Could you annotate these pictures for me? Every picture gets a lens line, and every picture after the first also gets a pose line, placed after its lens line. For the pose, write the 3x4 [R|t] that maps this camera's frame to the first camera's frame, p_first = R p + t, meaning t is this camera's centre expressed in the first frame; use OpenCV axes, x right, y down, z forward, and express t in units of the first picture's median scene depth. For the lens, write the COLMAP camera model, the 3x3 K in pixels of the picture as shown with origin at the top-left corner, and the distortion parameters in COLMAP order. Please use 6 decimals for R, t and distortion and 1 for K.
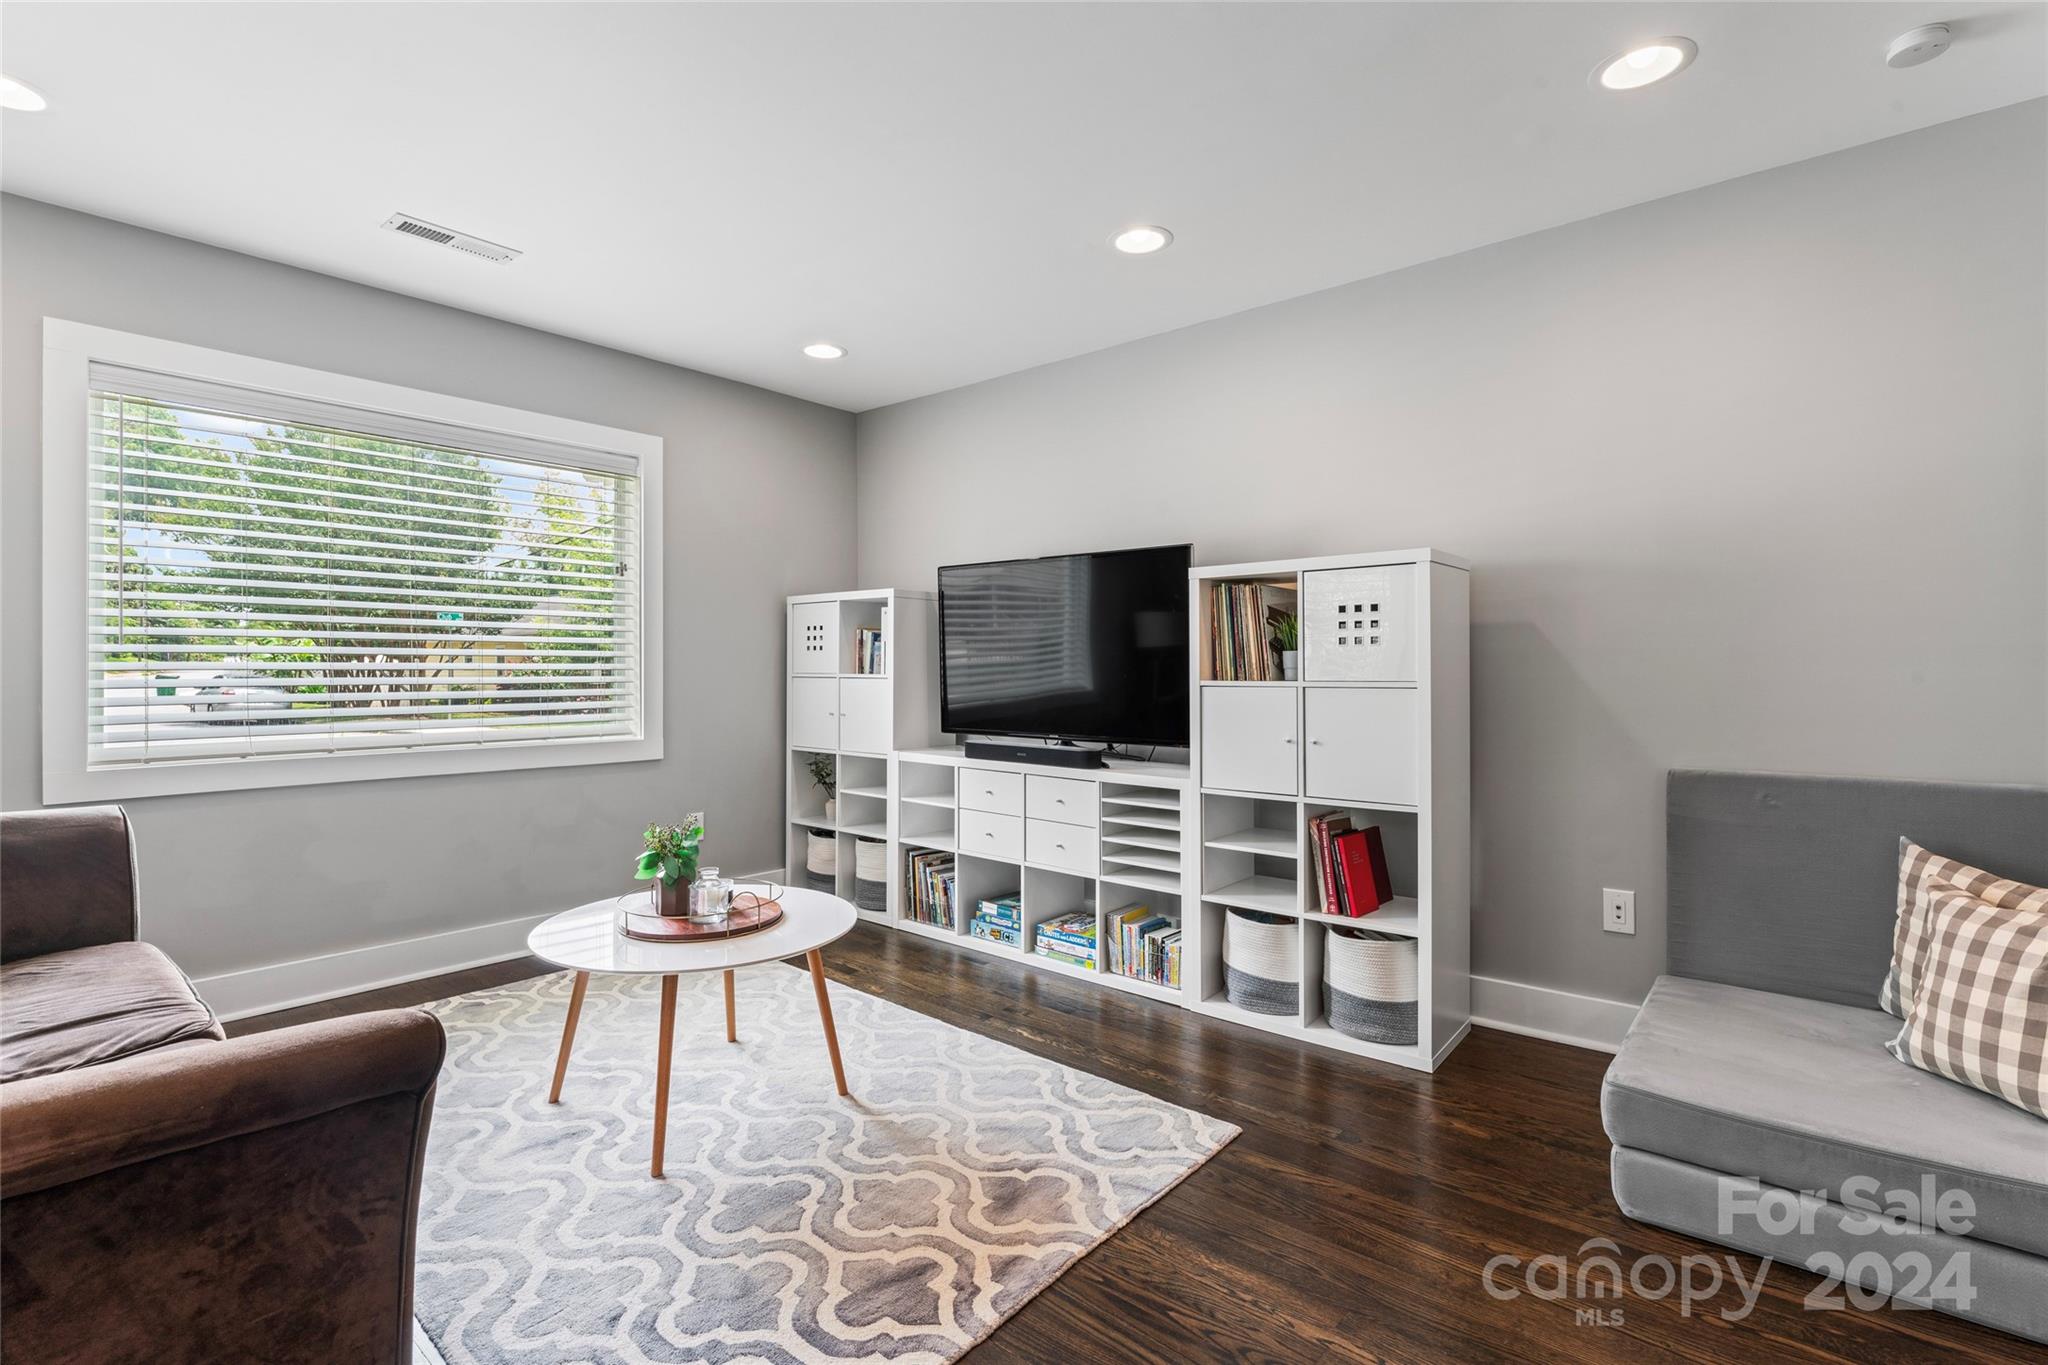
lens RADIAL K [[936.9, 0, 1015.4], [0, 936.9, 673.2], [0, 0, 1]] dist [-0.014656, 0.000468]
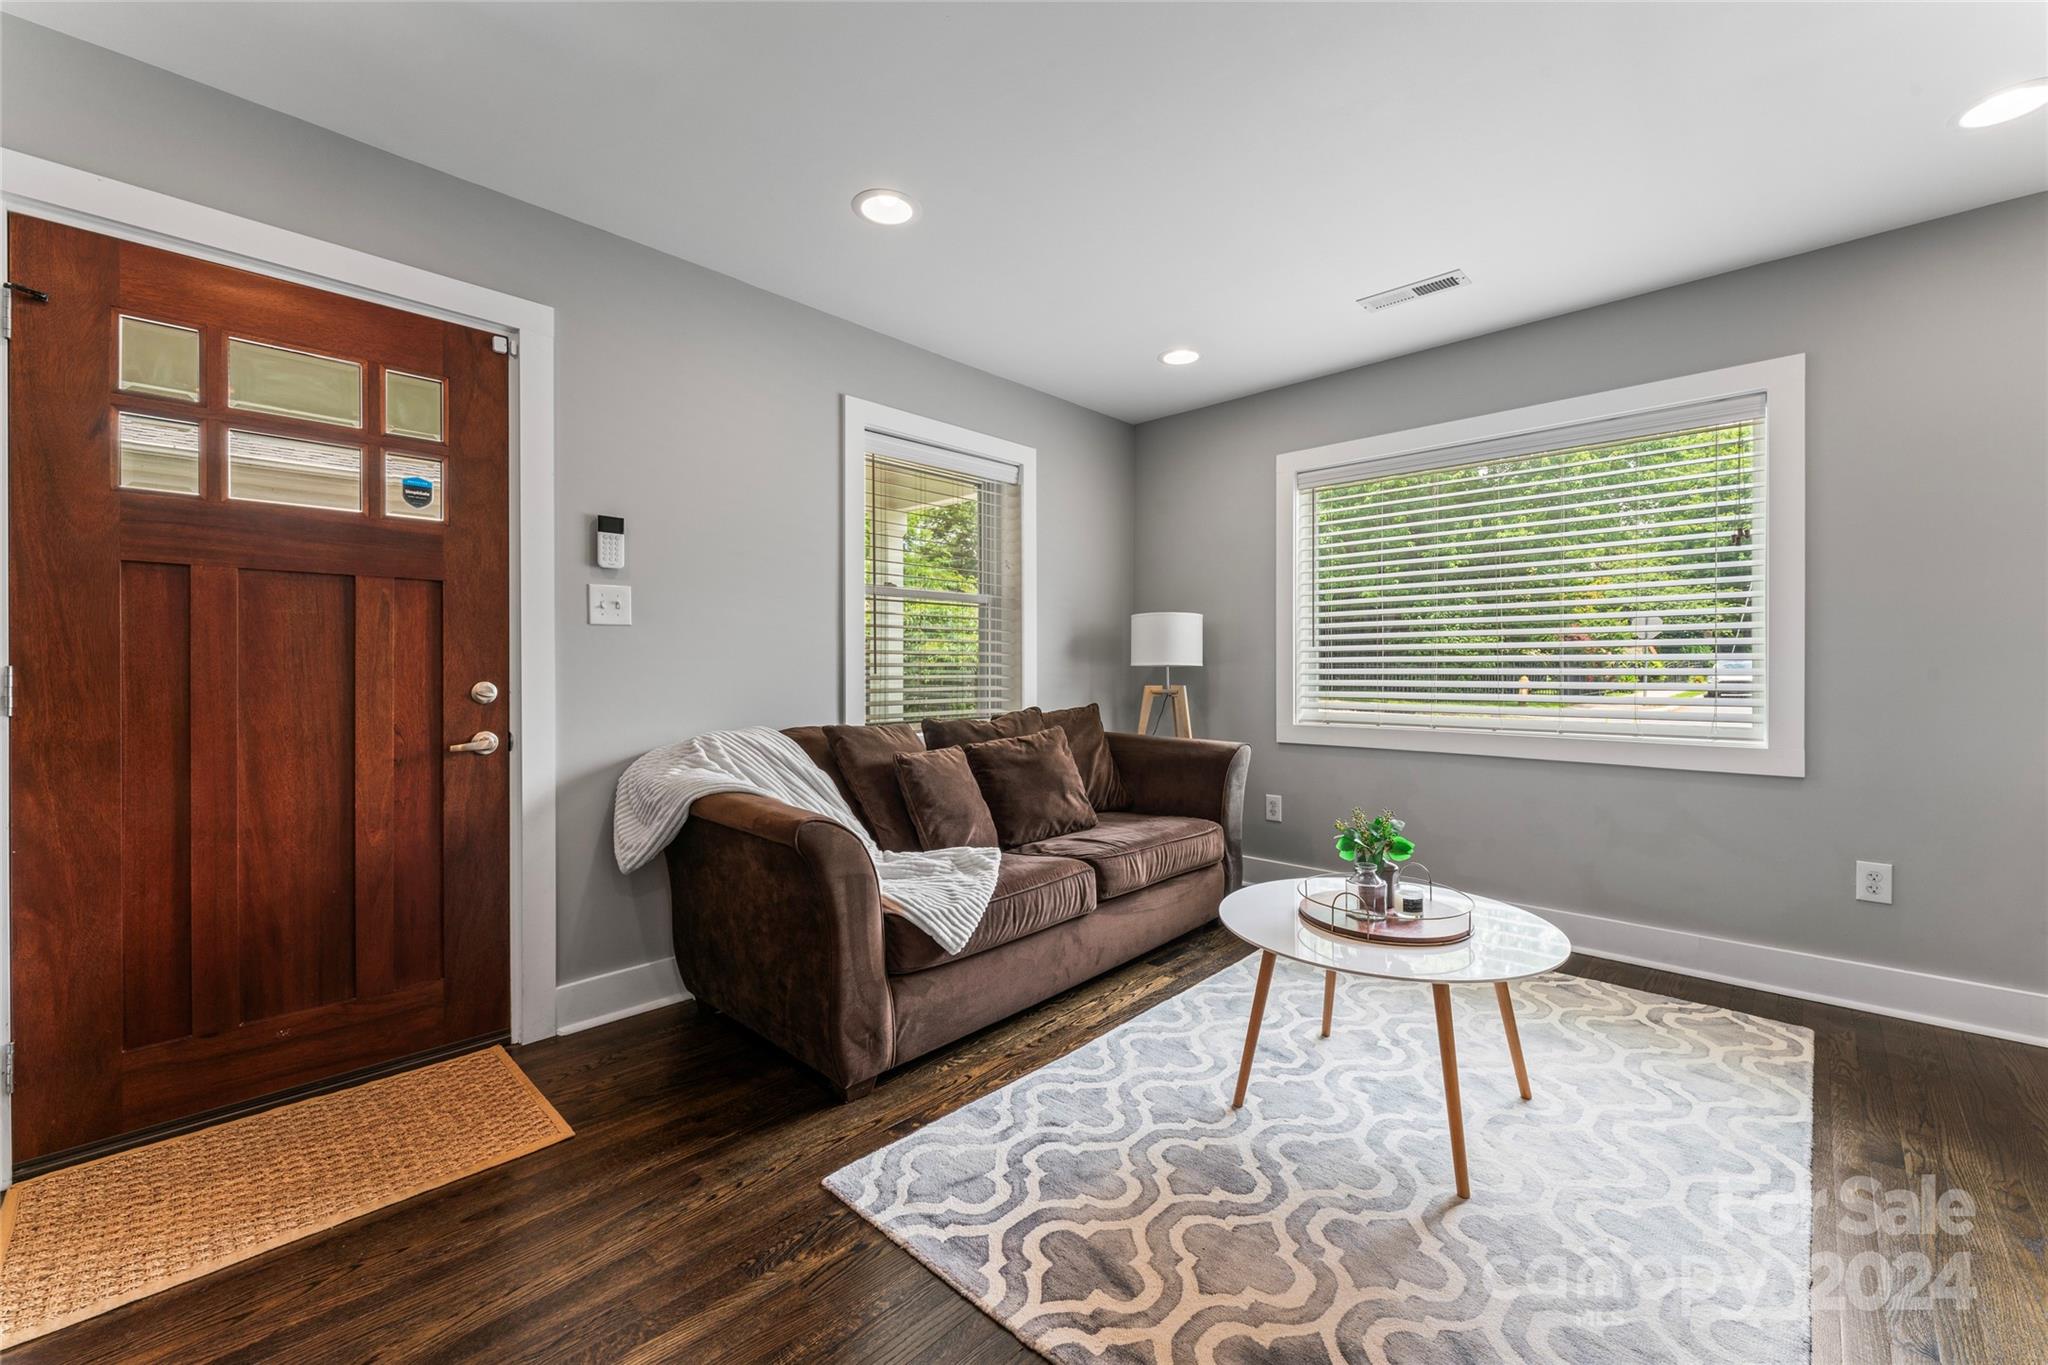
lens RADIAL K [[827.0, 0, 1028.4], [0, 827.0, 668.4], [0, 0, 1]] dist [0.001576, 0.000229]
pose [[-0.047168, 0.003708, -0.998880, 0.610210], [-0.001828, 0.999991, 0.003799, 0.003369], [0.998885, 0.002005, -0.047161, 0.765683]]
